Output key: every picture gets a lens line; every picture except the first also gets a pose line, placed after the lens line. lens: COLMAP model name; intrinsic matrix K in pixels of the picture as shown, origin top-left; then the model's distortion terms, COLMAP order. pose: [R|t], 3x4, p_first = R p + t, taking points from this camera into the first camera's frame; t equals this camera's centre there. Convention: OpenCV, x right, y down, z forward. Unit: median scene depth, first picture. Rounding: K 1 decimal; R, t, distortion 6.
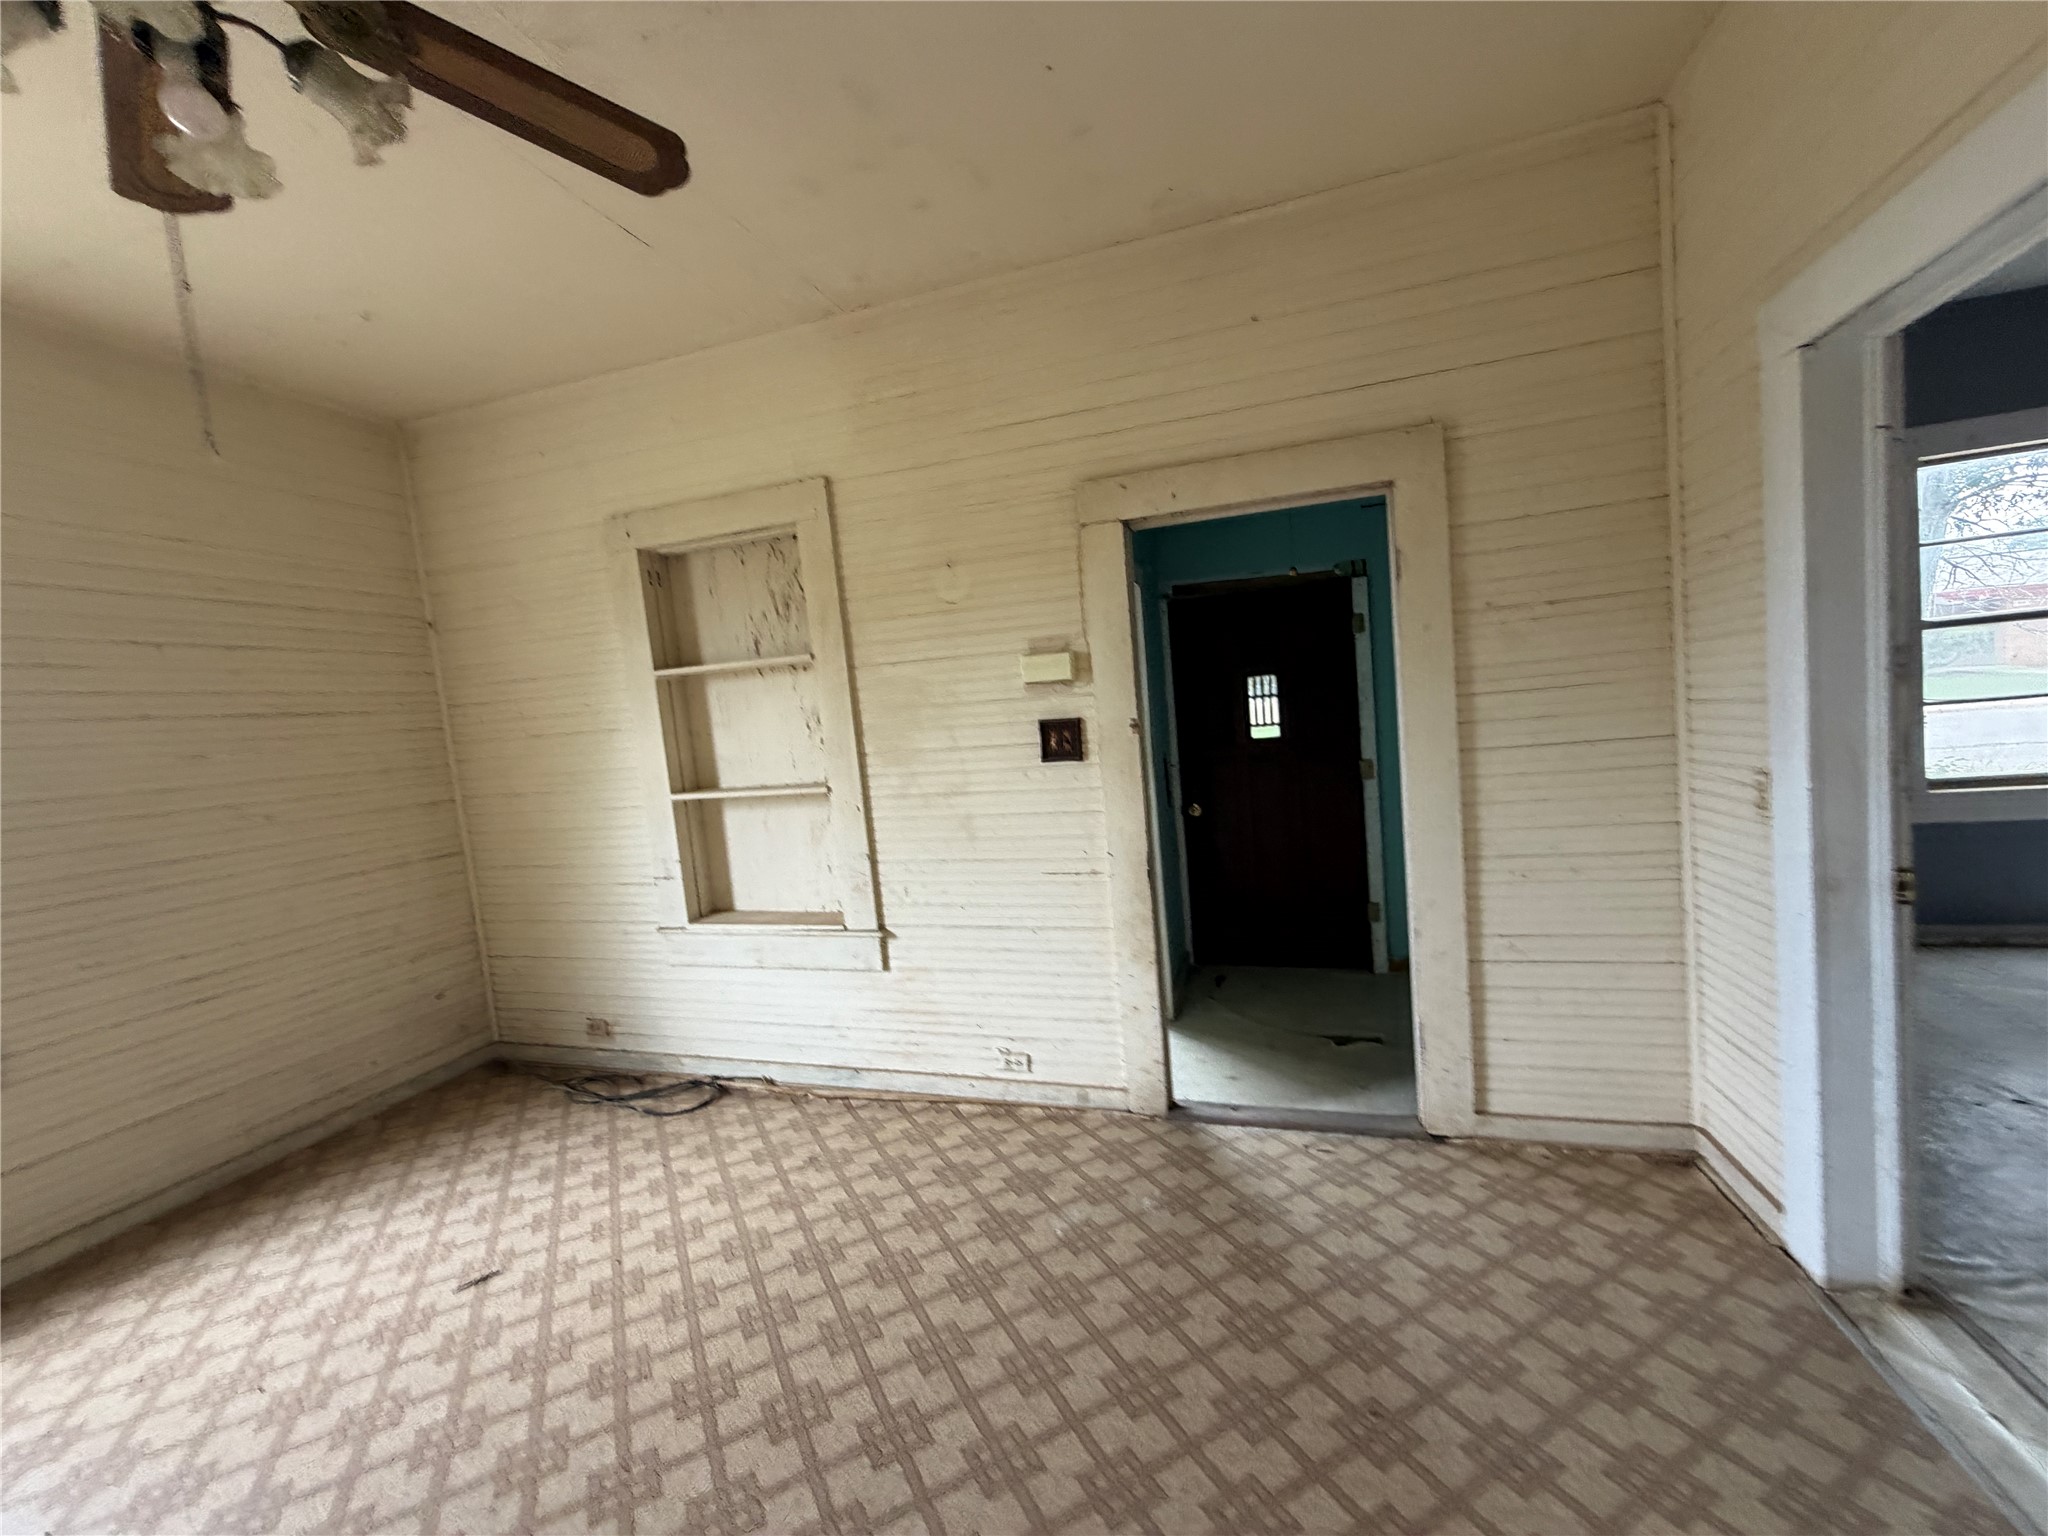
lens RADIAL K [[827.9, 0, 1024.0], [0, 827.9, 768.0], [0, 0, 1]] dist [0.002056, -0.001995]
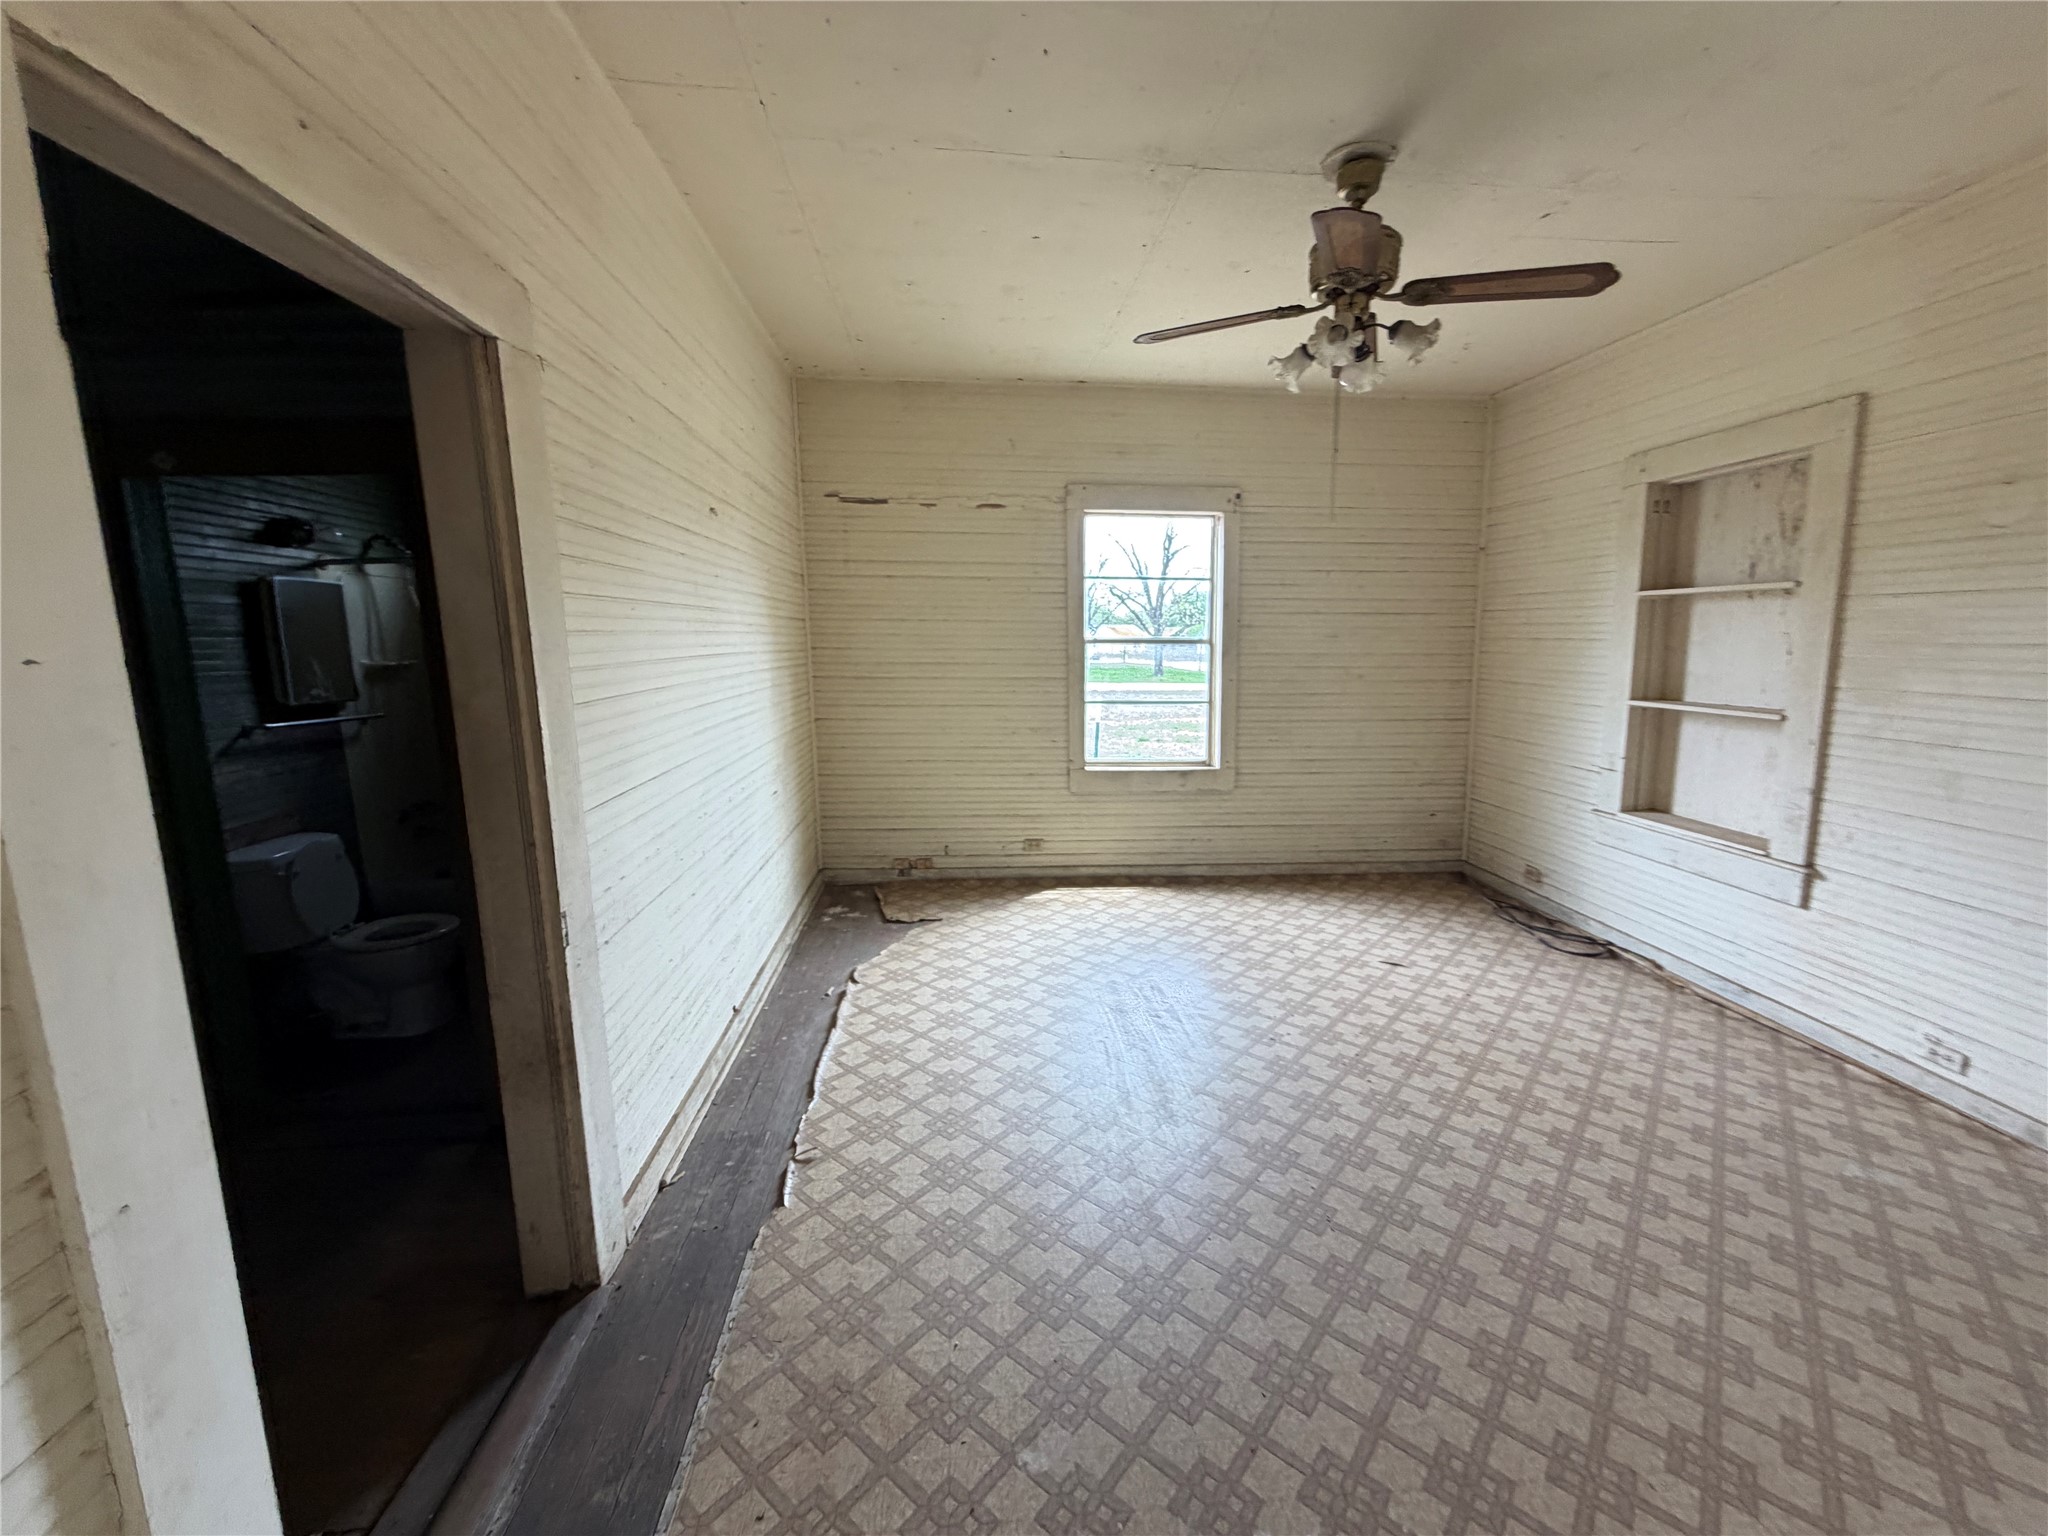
lens RADIAL K [[827.9, 0, 1024.0], [0, 827.9, 768.0], [0, 0, 1]] dist [0.002056, -0.001995]
pose [[0.386609, 0.222384, -0.895030, 0.324049], [-0.096032, 0.974923, 0.200754, -0.028398], [0.917230, 0.008339, 0.398270, -0.253116]]
